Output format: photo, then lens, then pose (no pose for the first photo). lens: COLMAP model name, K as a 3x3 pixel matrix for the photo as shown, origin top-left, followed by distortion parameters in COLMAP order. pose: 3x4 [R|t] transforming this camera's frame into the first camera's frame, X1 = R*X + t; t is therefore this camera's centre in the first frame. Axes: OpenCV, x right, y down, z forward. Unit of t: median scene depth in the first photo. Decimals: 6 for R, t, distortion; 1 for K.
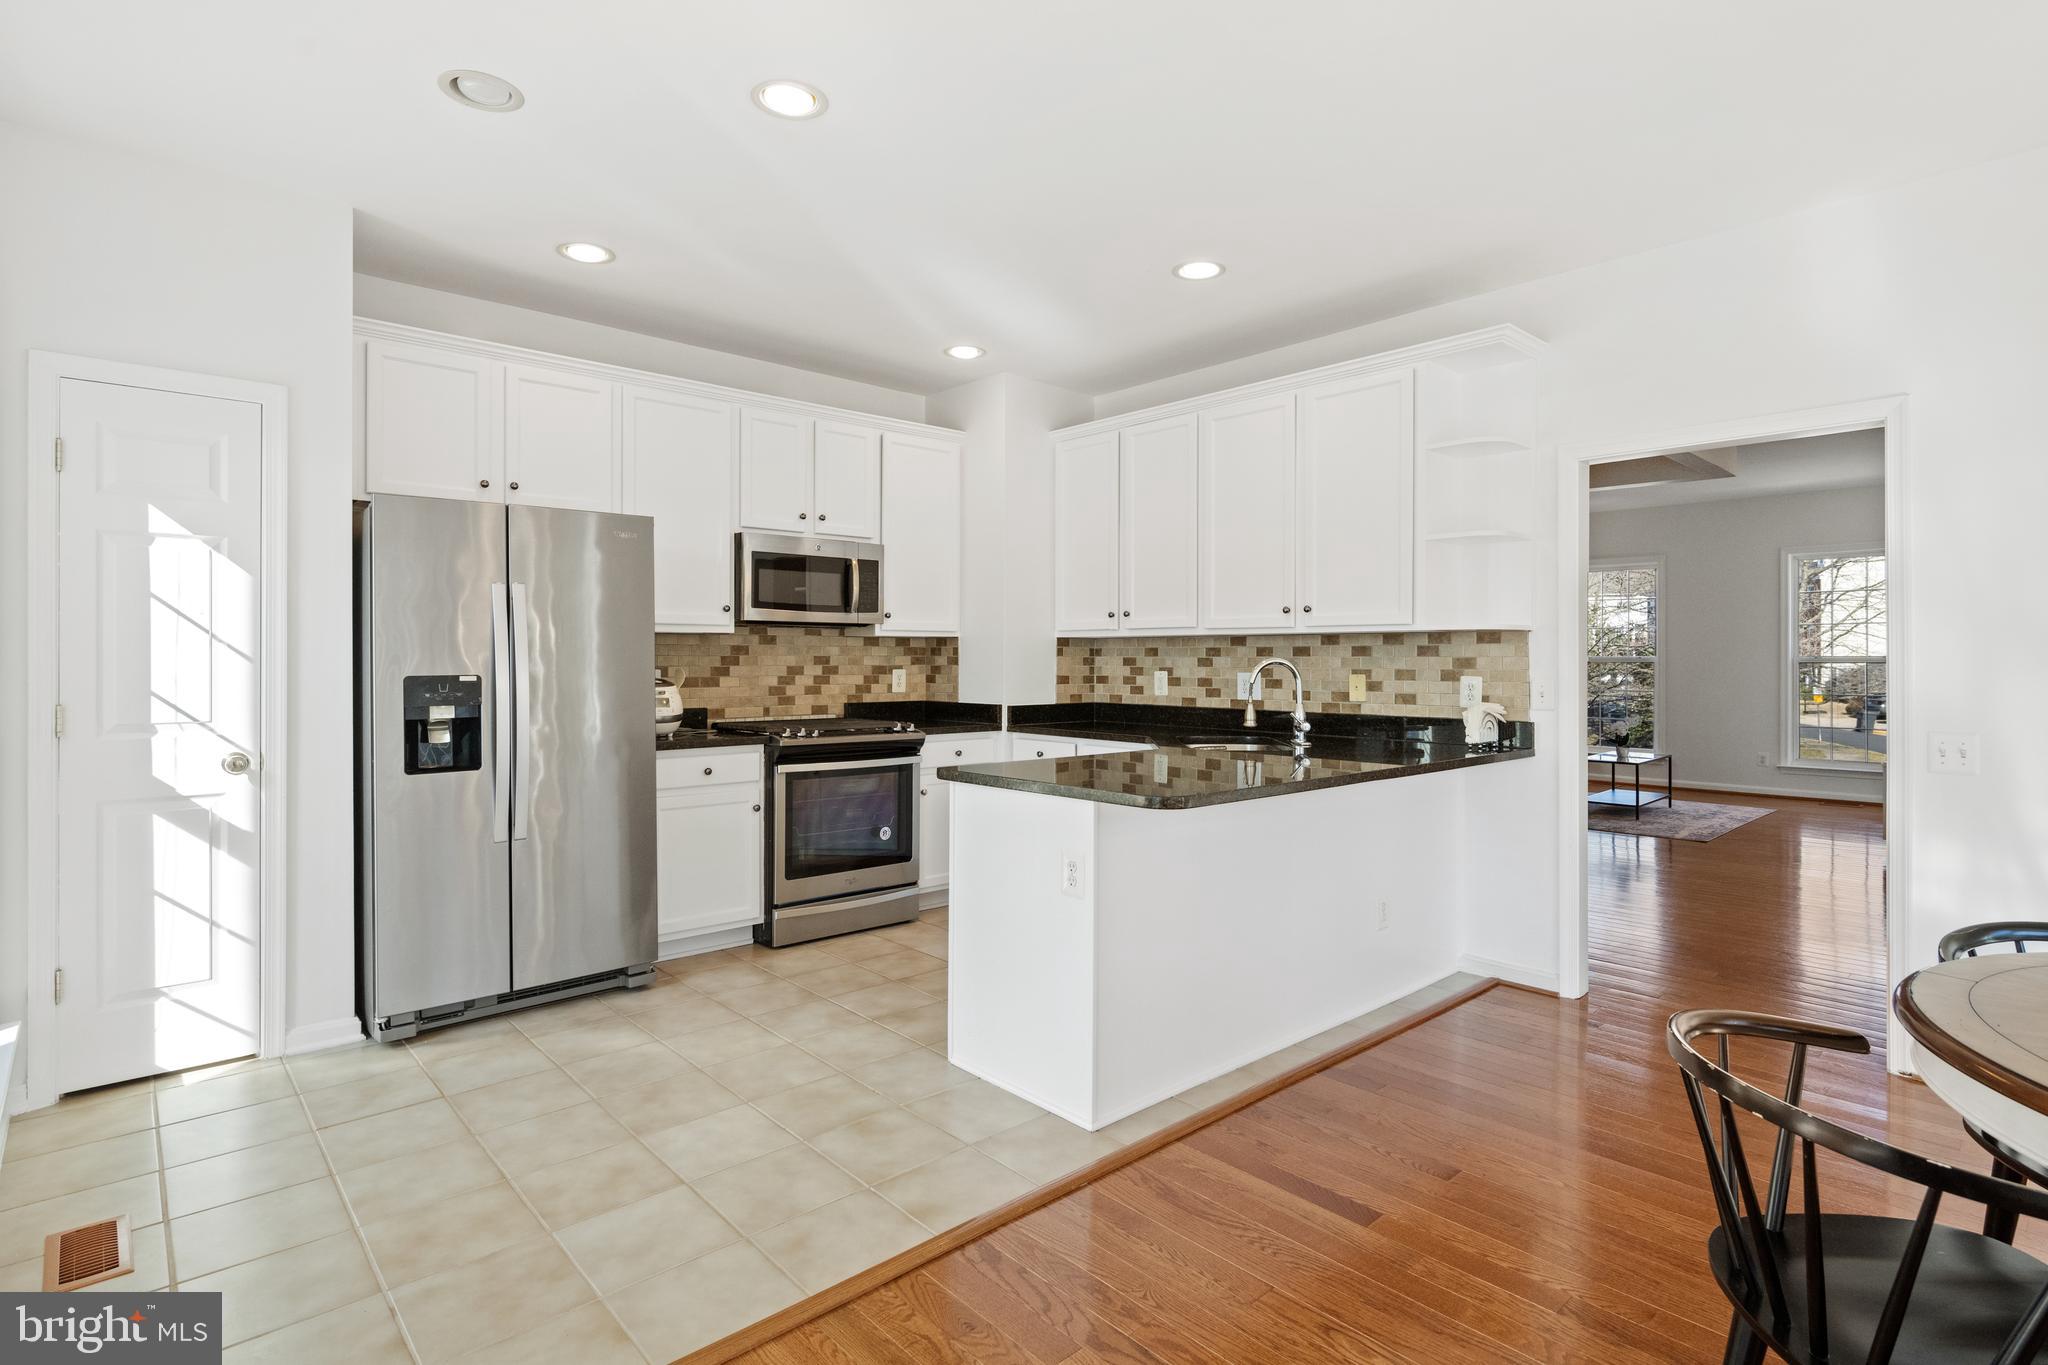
lens RADIAL K [[1000.2, 0, 1047.9], [0, 1000.2, 659.0], [0, 0, 1]] dist [-0.002243, 0.000181]
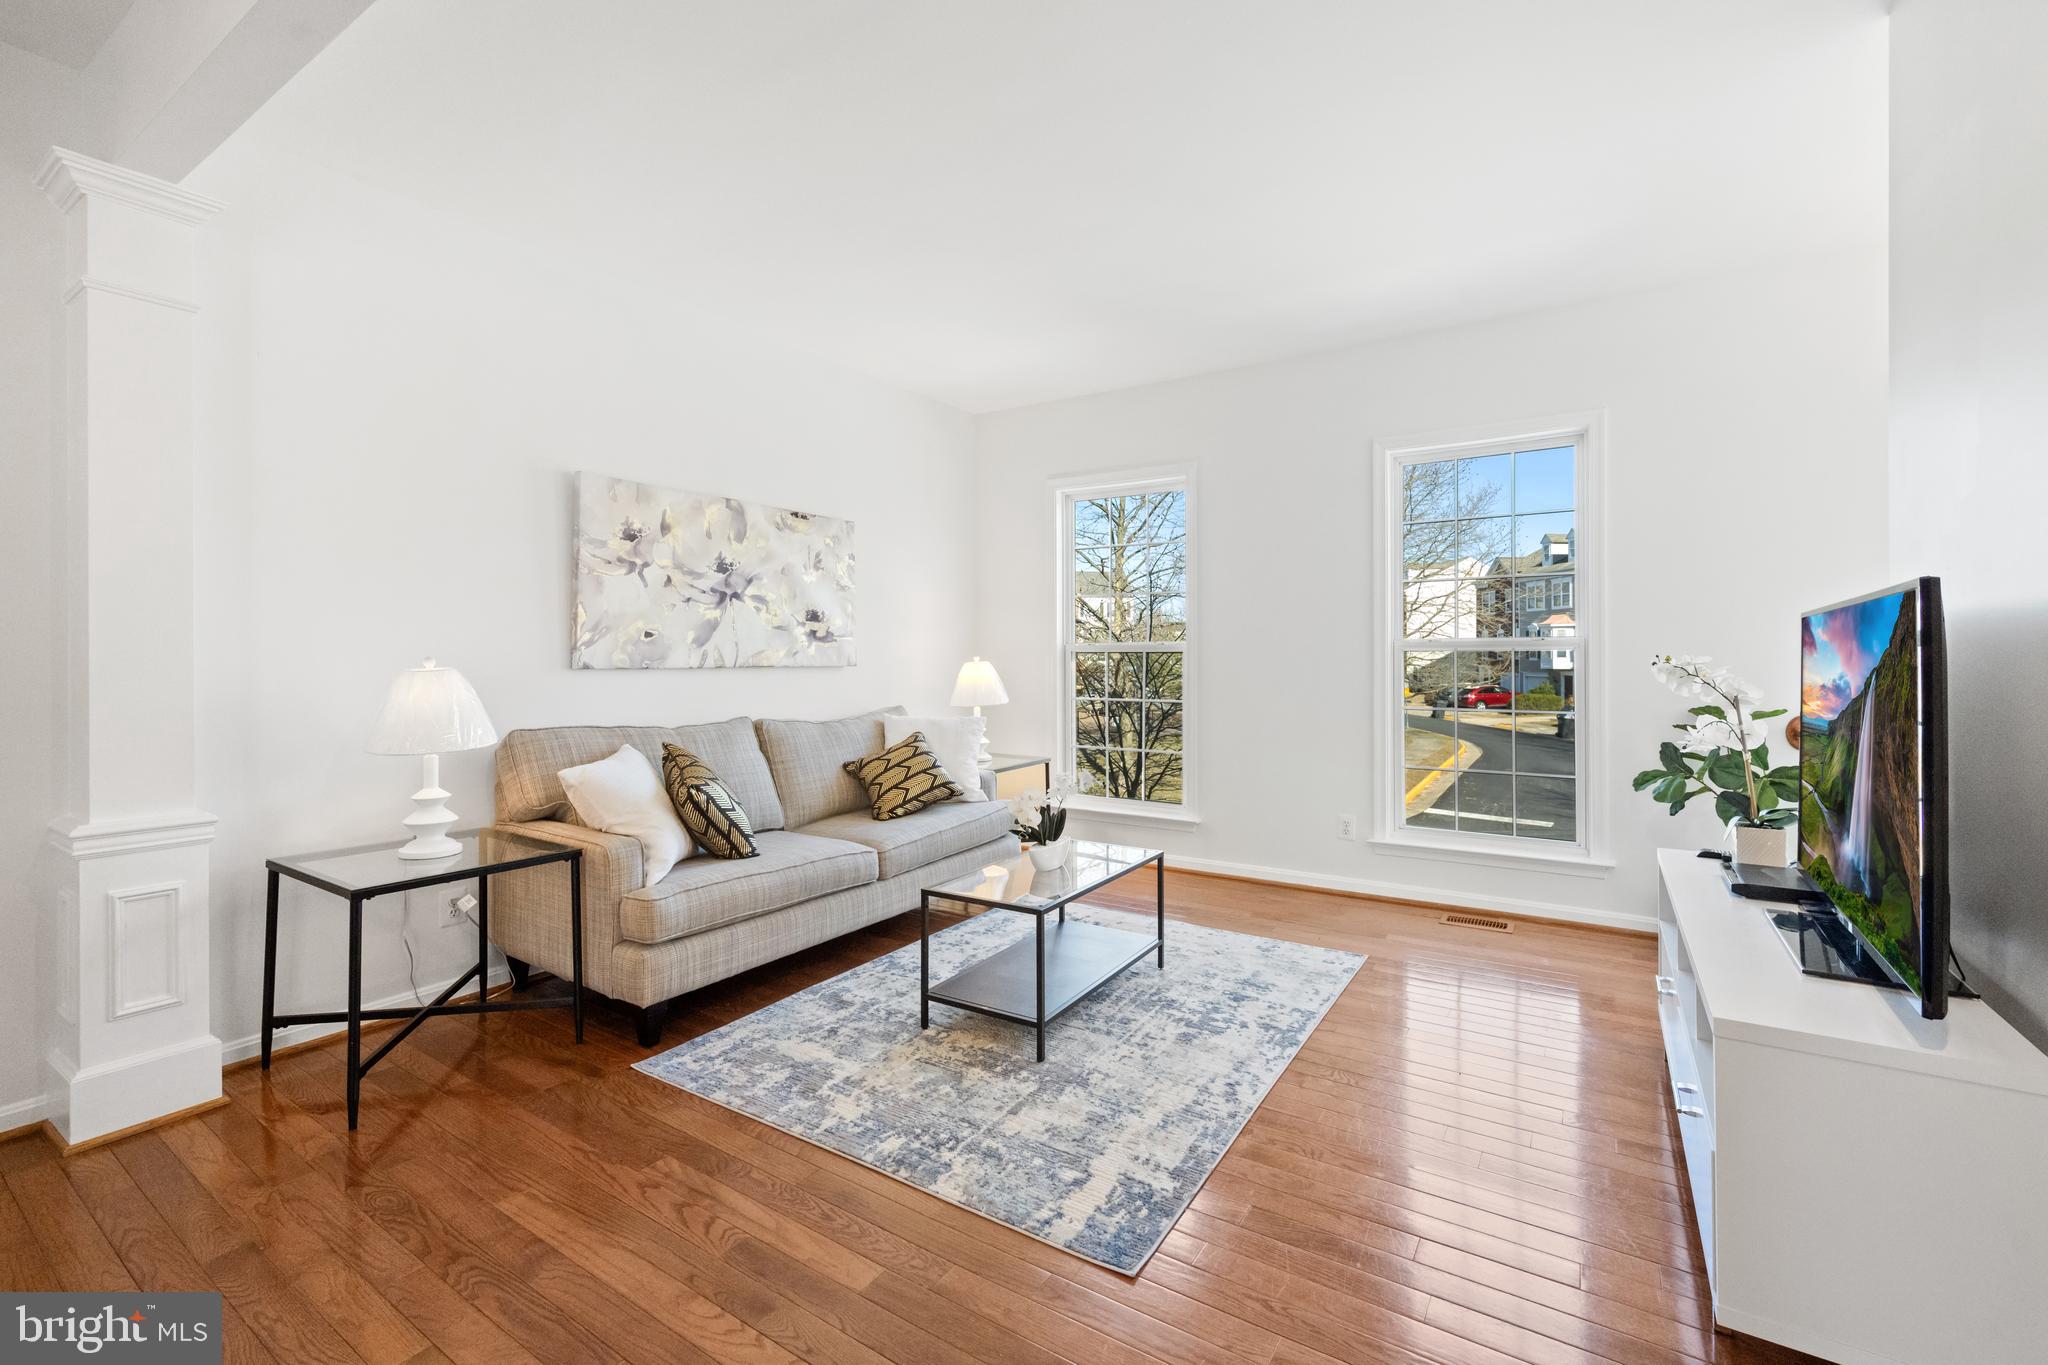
lens RADIAL K [[875.1, 0, 1046.1], [0, 875.1, 652.9], [0, 0, 1]] dist [-0.004825, -0.000781]
pose [[0.964311, -0.003423, 0.264751, 0.882911], [0.006959, 0.999899, -0.012419, 0.021253], [-0.264682, 0.013819, 0.964237, 1.189492]]
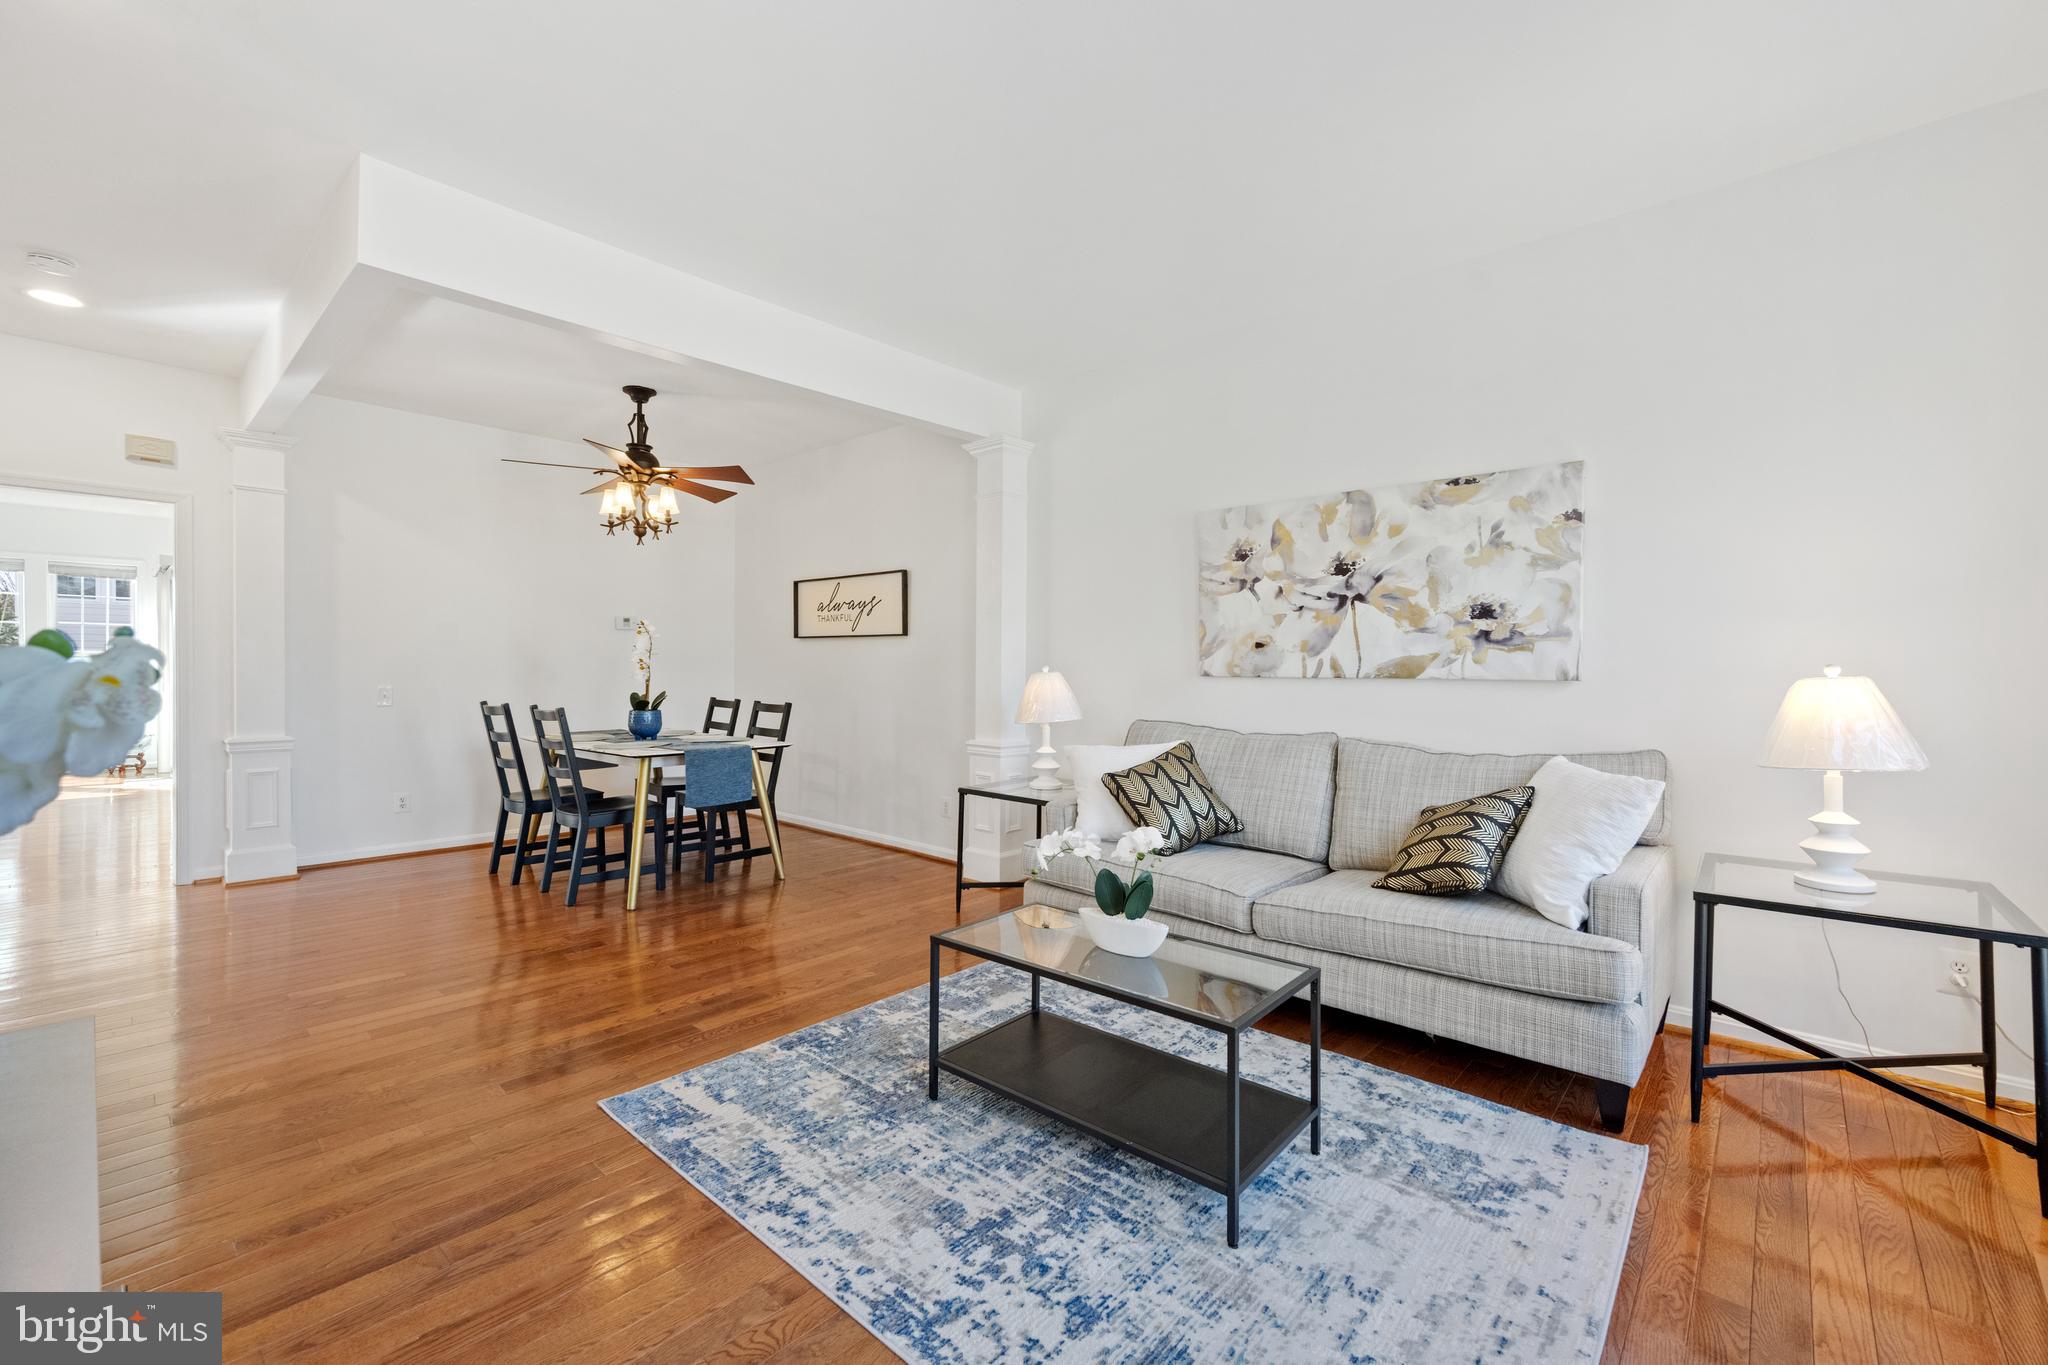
lens RADIAL K [[809.9, 0, 989.6], [0, 809.9, 672.2], [0, 0, 1]] dist [-0.003102, 0.000122]
pose [[0.099083, 0.010693, -0.995022, 1.495367], [-0.004017, 0.999938, 0.010346, 0.012053], [0.995071, 0.002972, 0.099119, 1.701208]]
